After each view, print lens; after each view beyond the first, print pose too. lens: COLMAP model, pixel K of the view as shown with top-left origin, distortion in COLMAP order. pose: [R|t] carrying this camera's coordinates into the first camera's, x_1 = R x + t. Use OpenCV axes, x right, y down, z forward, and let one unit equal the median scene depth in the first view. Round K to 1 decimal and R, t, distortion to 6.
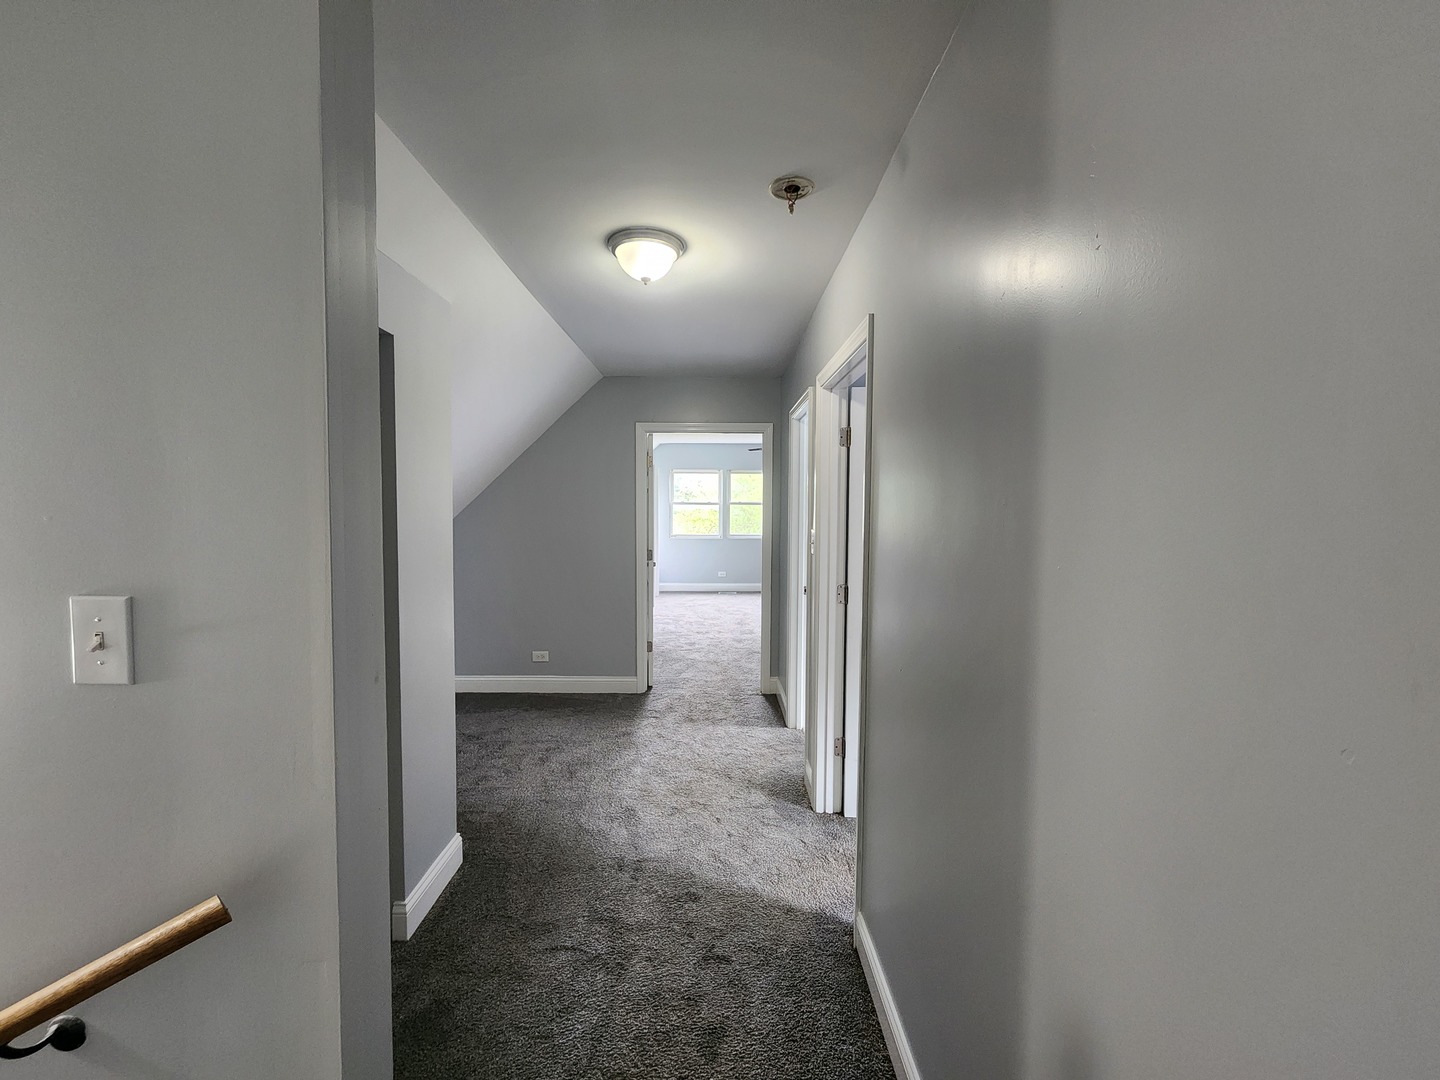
lens RADIAL K [[595.9, 0, 725.0], [0, 595.9, 538.6], [0, 0, 1]] dist [-0.000791, -0.000084]
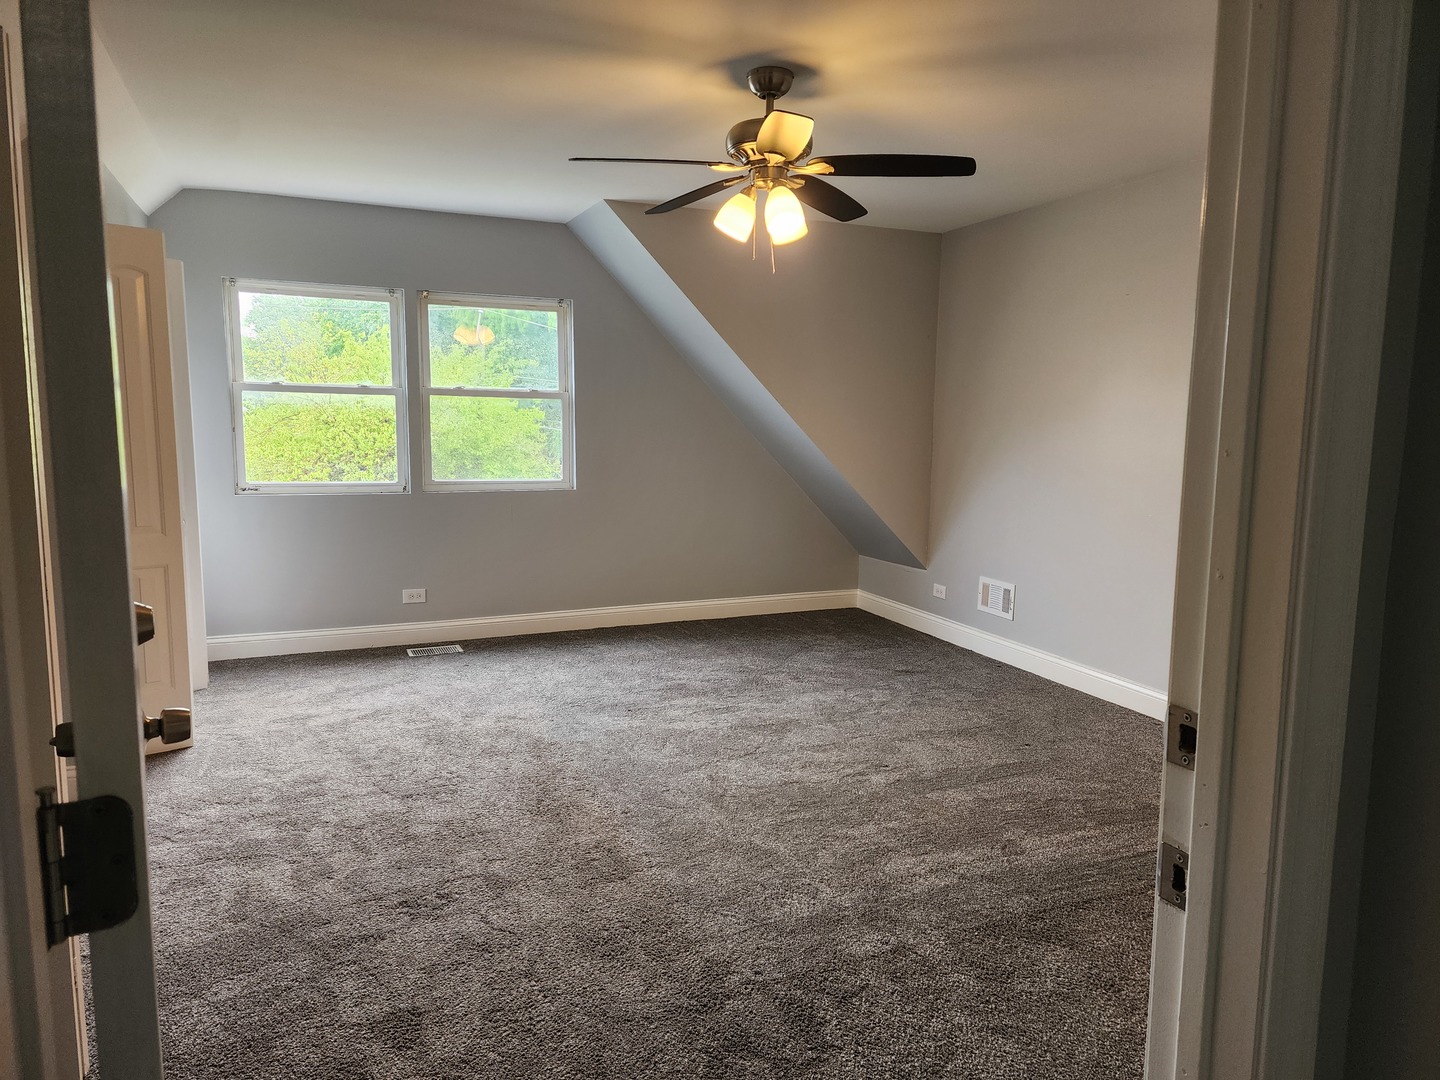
lens RADIAL K [[949.5, 0, 716.1], [0, 949.5, 542.2], [0, 0, 1]] dist [0.073409, -0.060406]
pose [[0.924412, -0.046008, 0.378609, -0.051659], [0.011056, 0.995513, 0.093978, -0.022680], [-0.381234, -0.082688, 0.920773, 0.420886]]
